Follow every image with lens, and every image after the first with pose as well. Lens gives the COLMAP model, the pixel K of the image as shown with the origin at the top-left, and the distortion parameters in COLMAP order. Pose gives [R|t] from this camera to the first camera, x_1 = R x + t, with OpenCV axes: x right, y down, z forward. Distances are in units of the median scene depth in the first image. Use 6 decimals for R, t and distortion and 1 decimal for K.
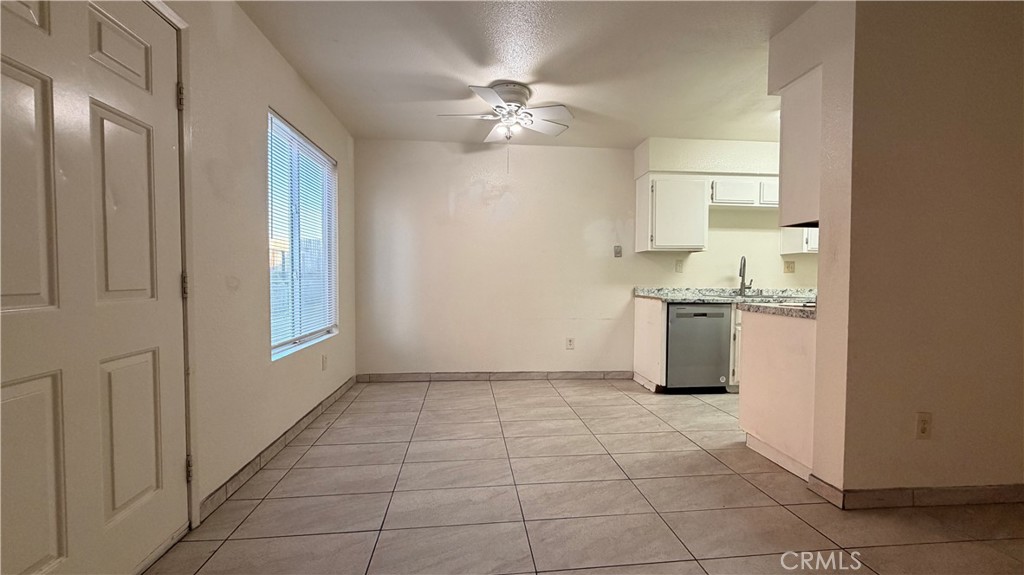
lens RADIAL K [[408.8, 0, 503.2], [0, 408.8, 288.5], [0, 0, 1]] dist [0.000474, 0.000470]
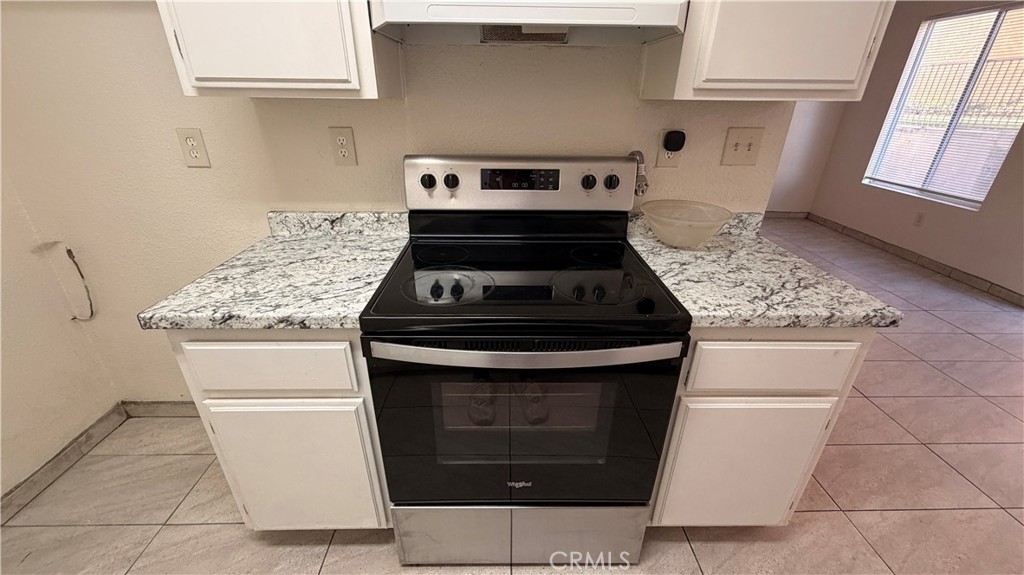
lens RADIAL K [[408.8, 0, 519.5], [0, 408.8, 288.8], [0, 0, 1]] dist [0.000474, 0.000470]
pose [[-0.997987, -0.043931, 0.045741, 0.613632], [-0.018826, 0.893931, 0.447808, -0.095527], [-0.060562, 0.446046, -0.892959, 0.918723]]
